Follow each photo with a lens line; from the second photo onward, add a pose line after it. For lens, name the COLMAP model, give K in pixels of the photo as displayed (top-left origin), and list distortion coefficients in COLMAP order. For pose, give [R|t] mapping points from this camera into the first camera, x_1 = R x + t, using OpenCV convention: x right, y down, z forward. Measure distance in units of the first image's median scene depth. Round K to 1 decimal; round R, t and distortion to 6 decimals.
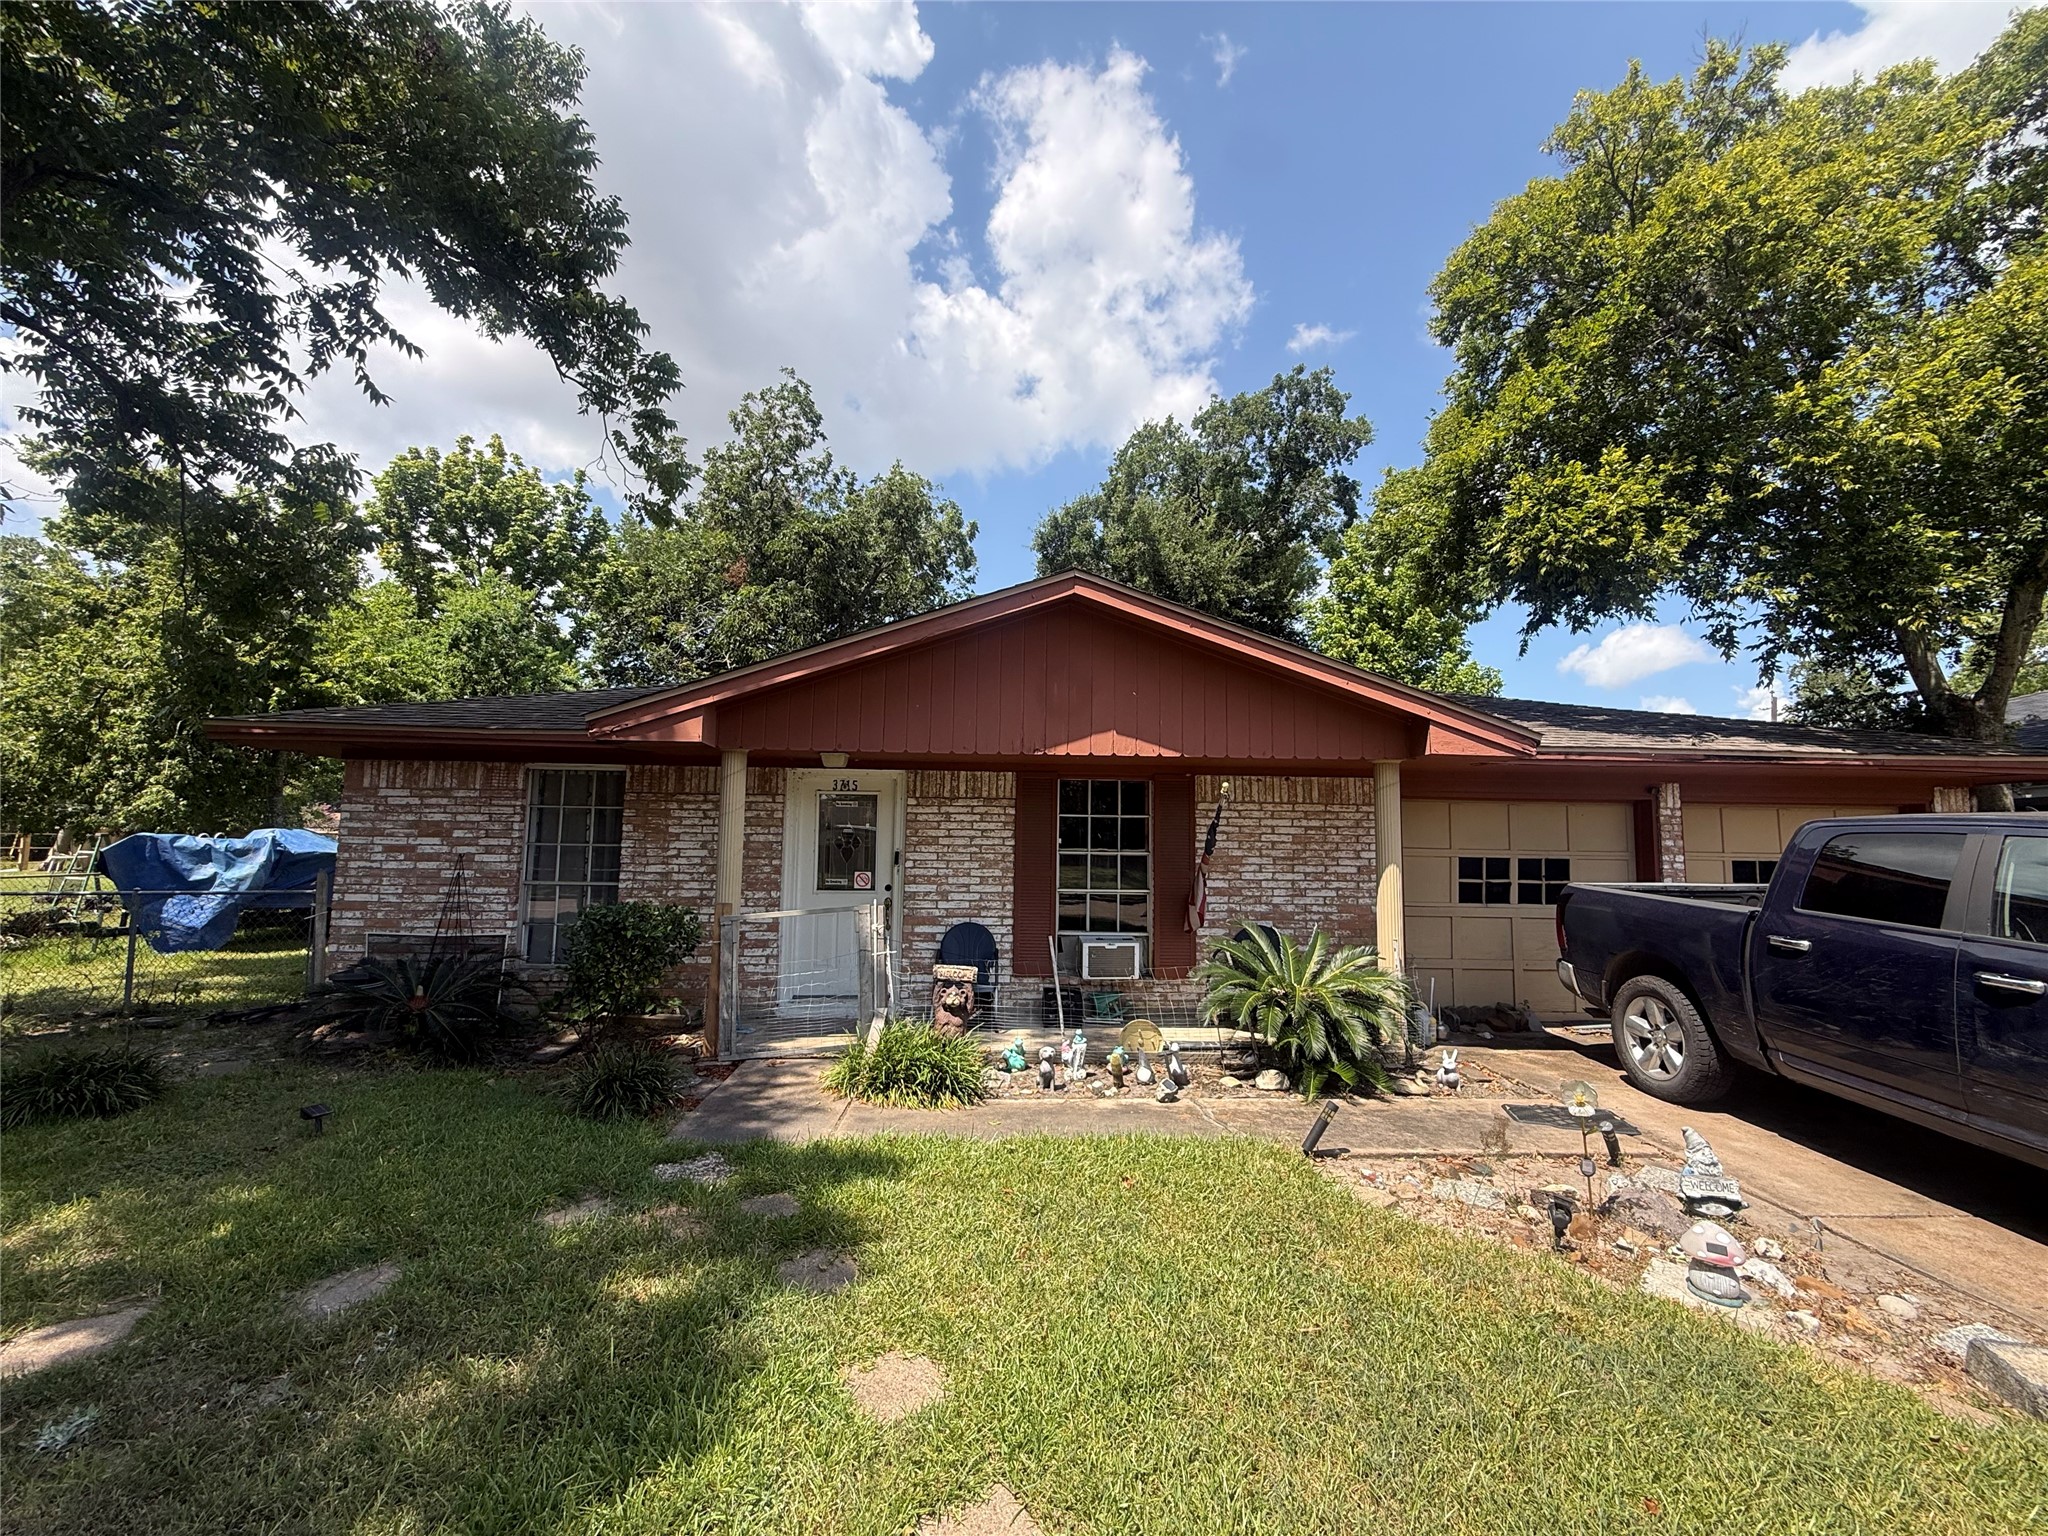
lens RADIAL K [[821.1, 0, 1021.2], [0, 821.1, 770.3], [0, 0, 1]] dist [-0.000646, -0.000061]
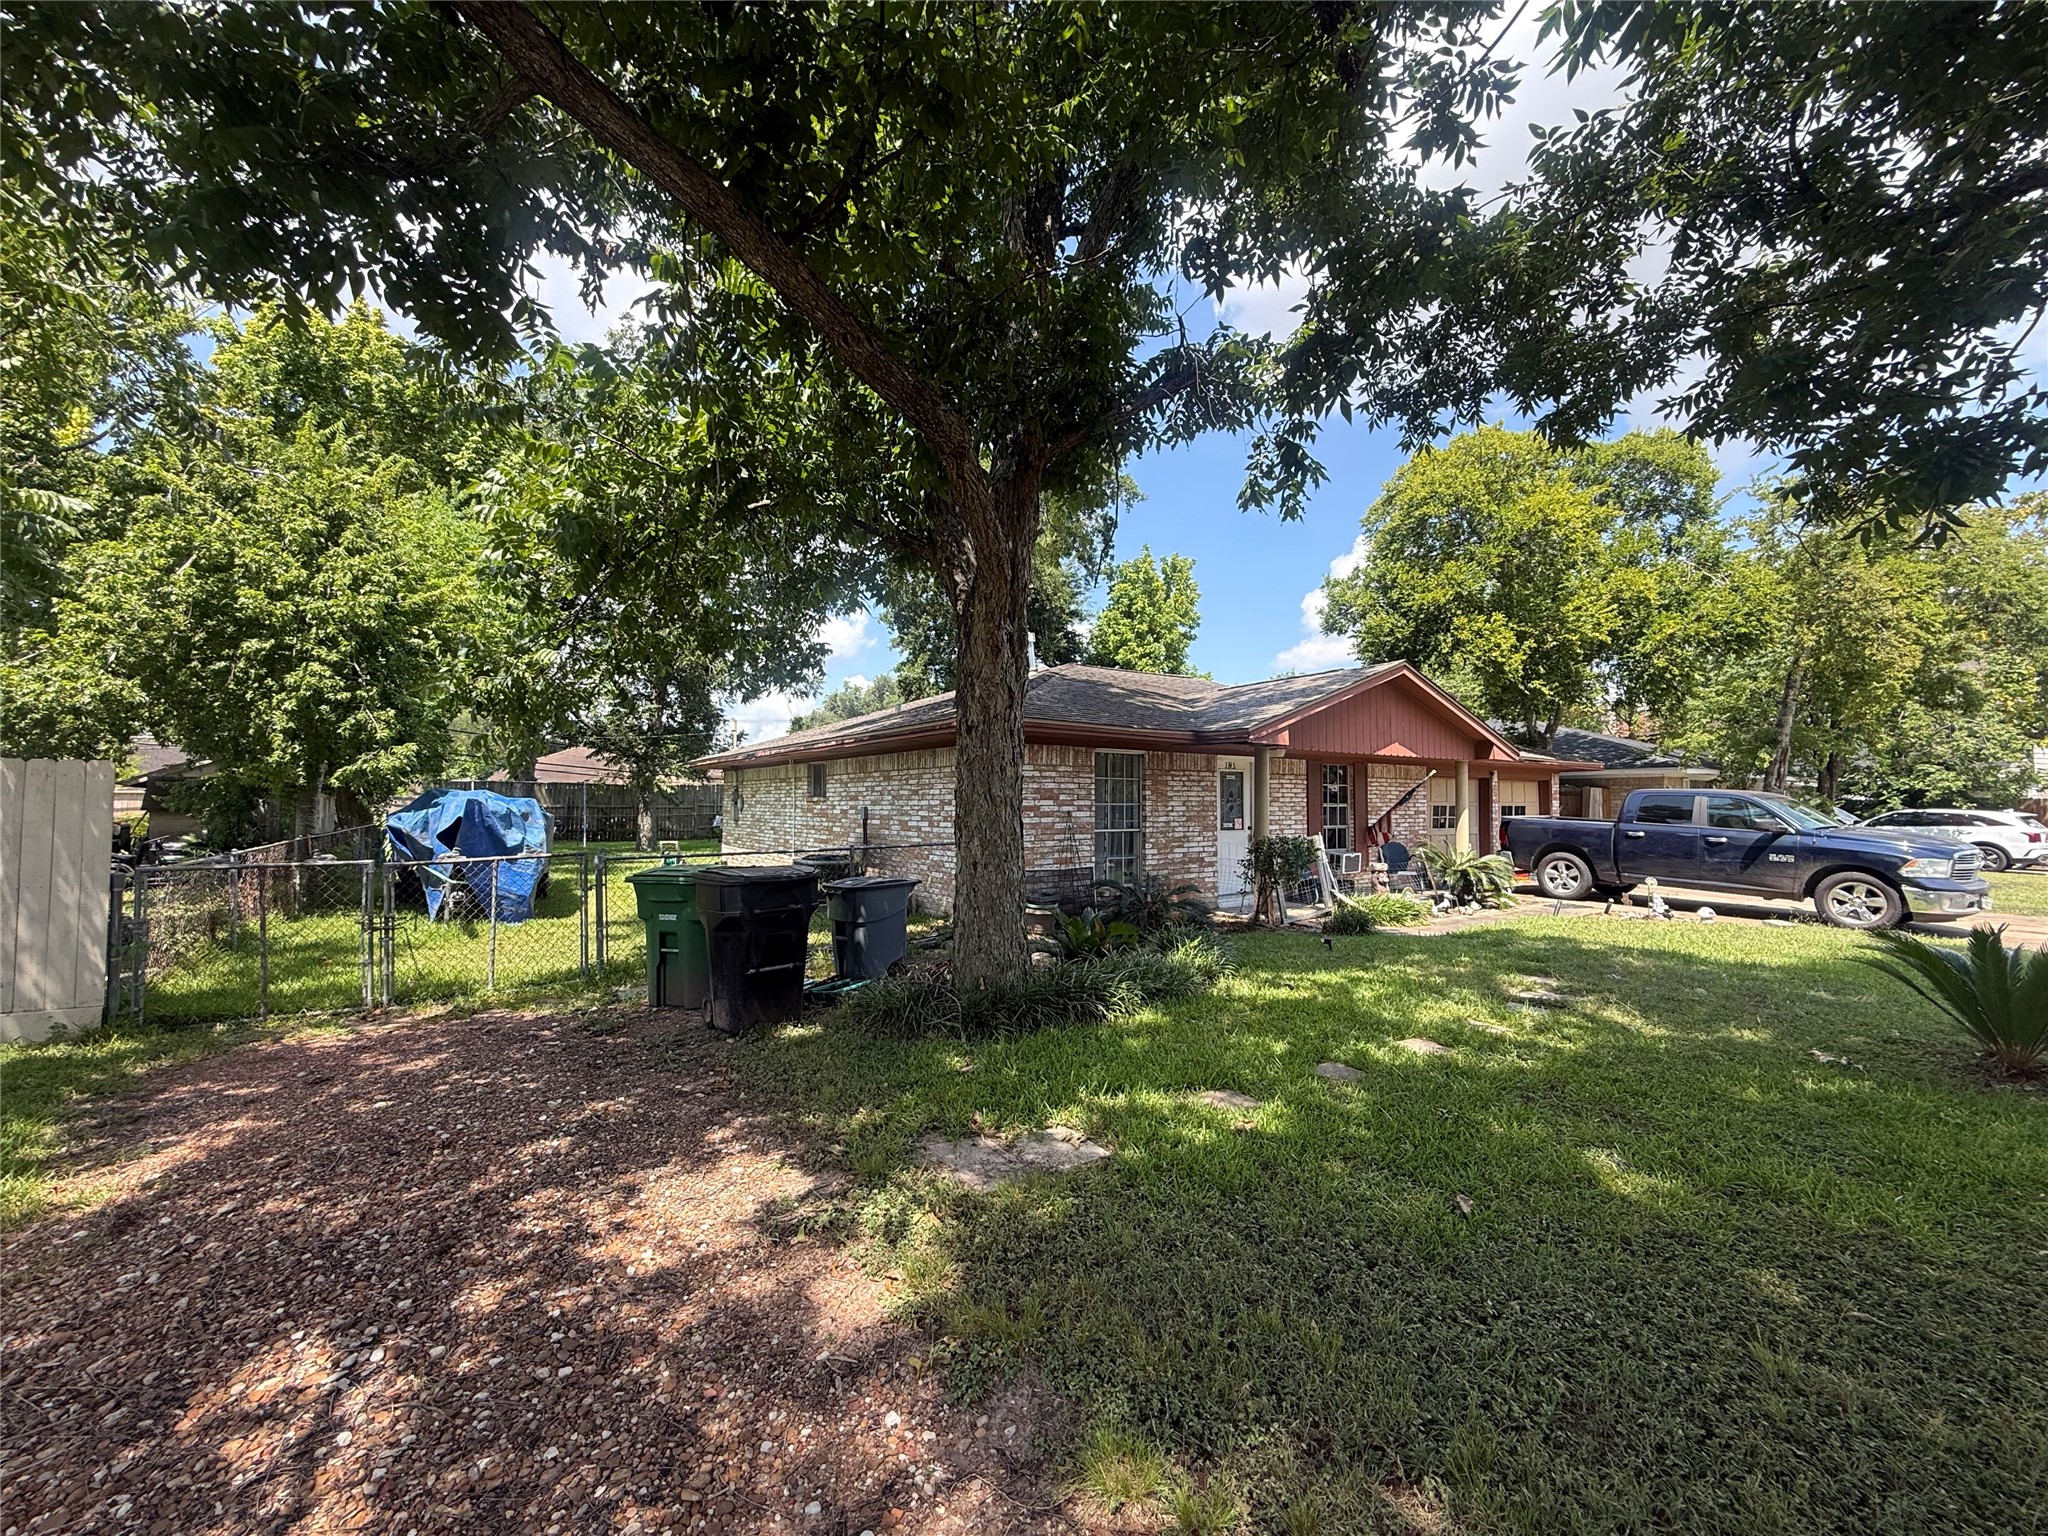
lens RADIAL K [[821.1, 0, 1021.2], [0, 821.1, 770.3], [0, 0, 1]] dist [-0.000646, -0.000061]
pose [[0.842299, 0.010912, 0.538900, -1.434910], [-0.040412, 0.998260, 0.042951, -0.025651], [-0.537493, -0.057956, 0.841274, -0.138287]]
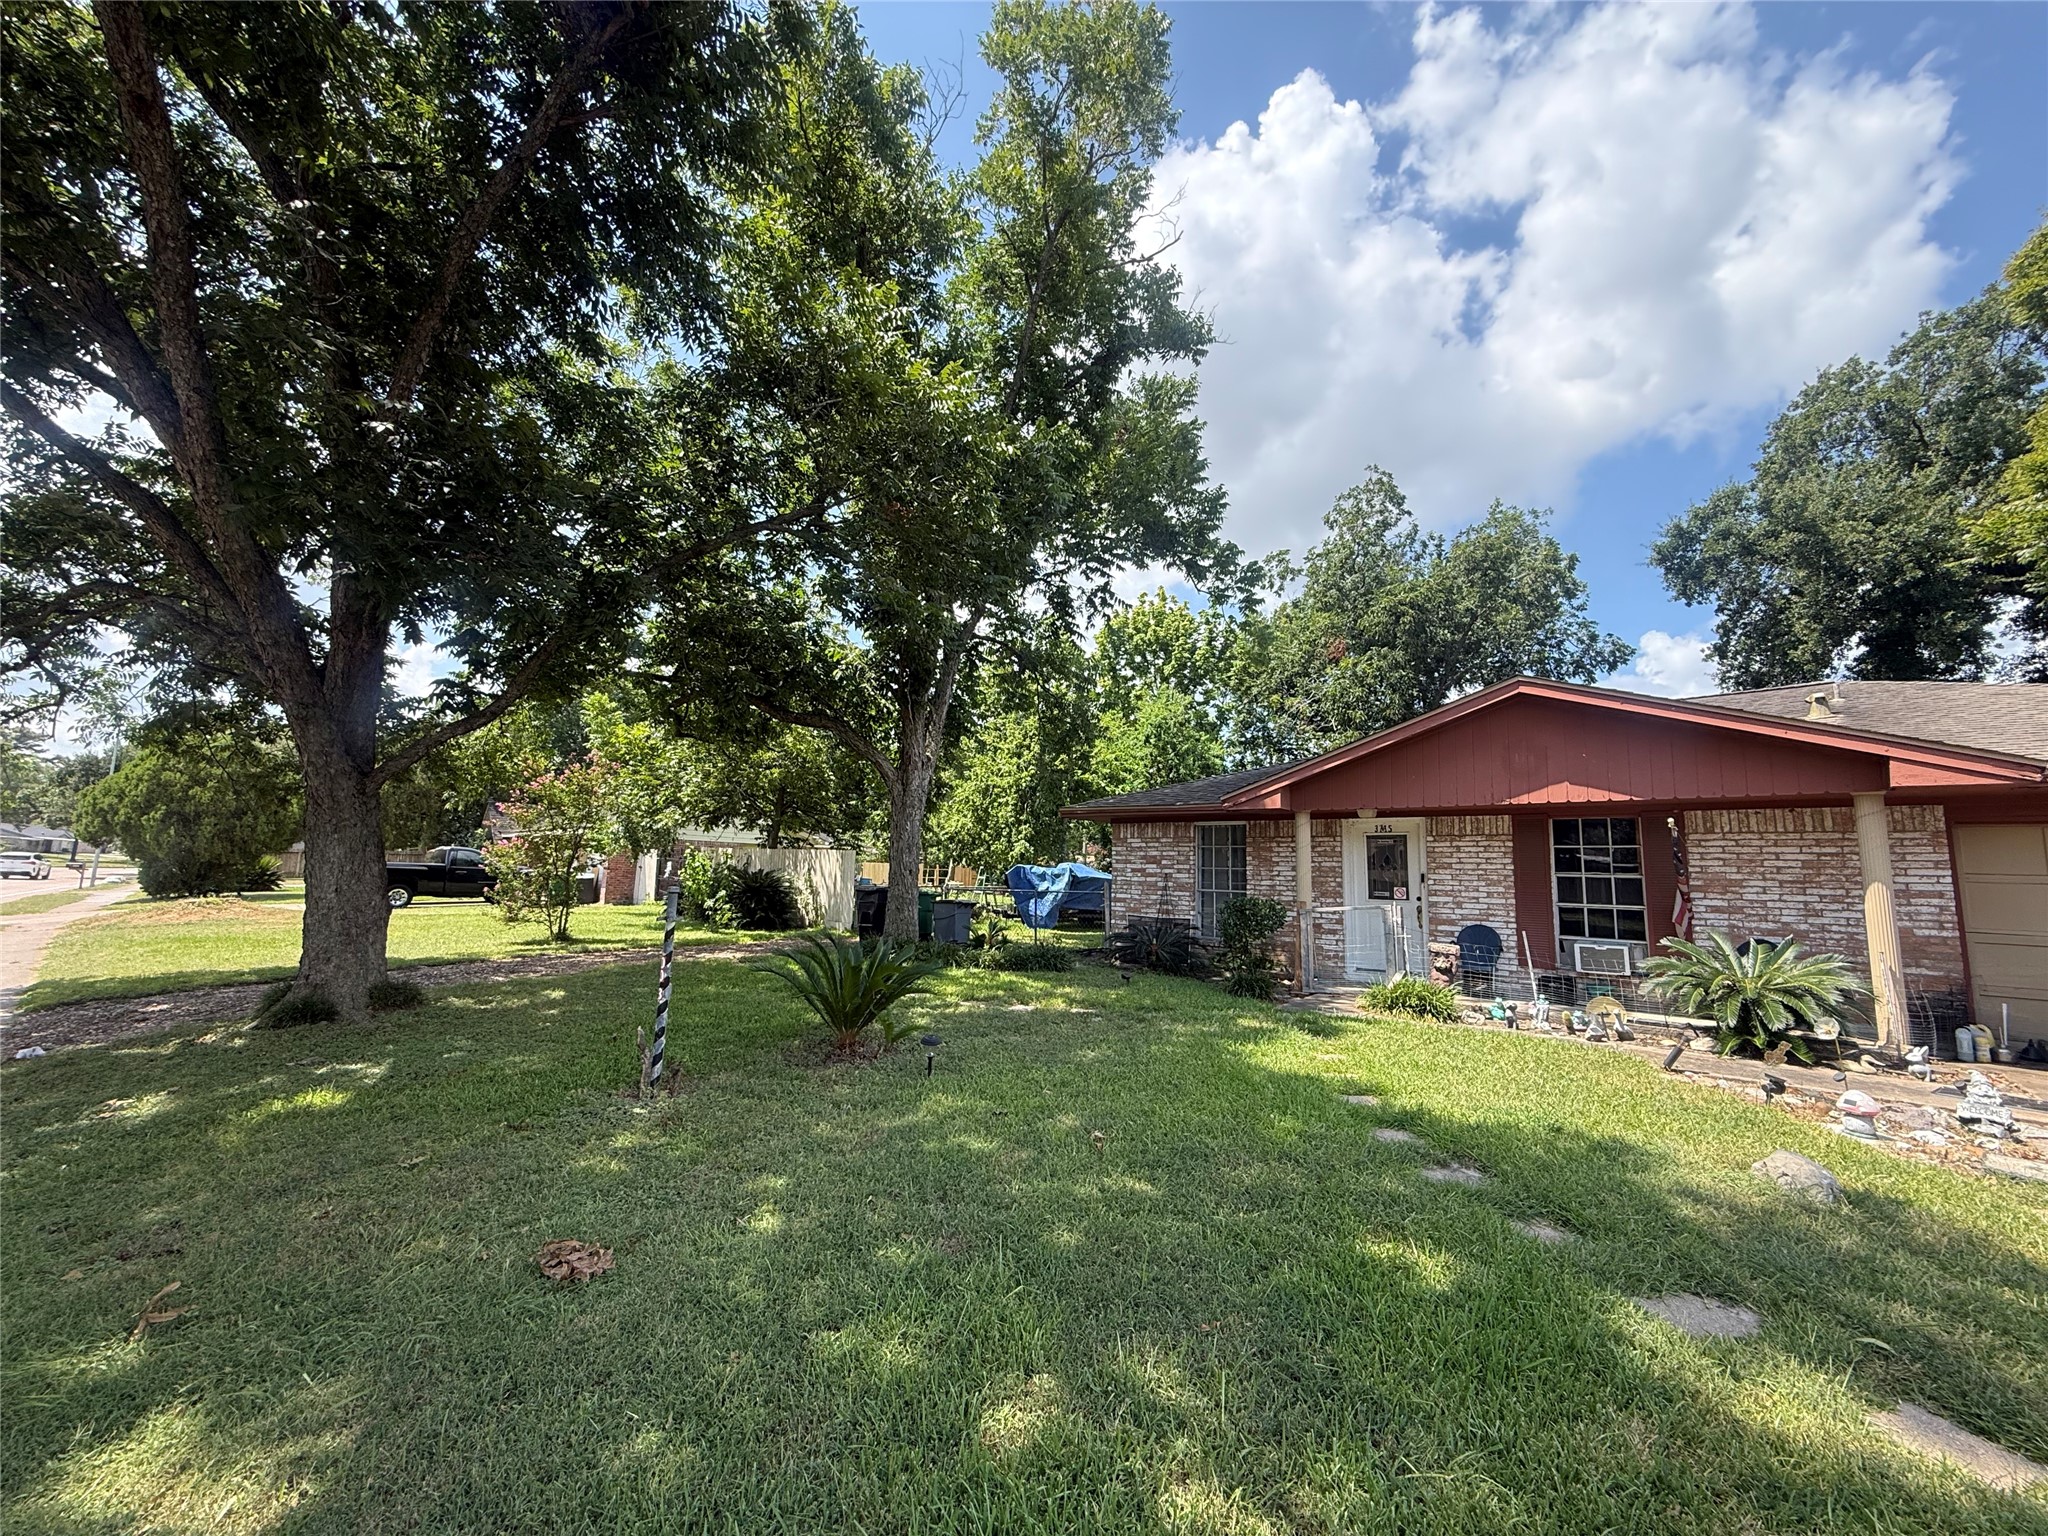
lens RADIAL K [[821.1, 0, 1021.2], [0, 821.1, 770.3], [0, 0, 1]] dist [-0.000646, -0.000061]
pose [[0.732766, -0.079959, -0.675767, 0.318268], [0.046413, 0.996633, -0.067597, -0.017269], [0.678896, 0.018169, 0.734010, -0.537406]]
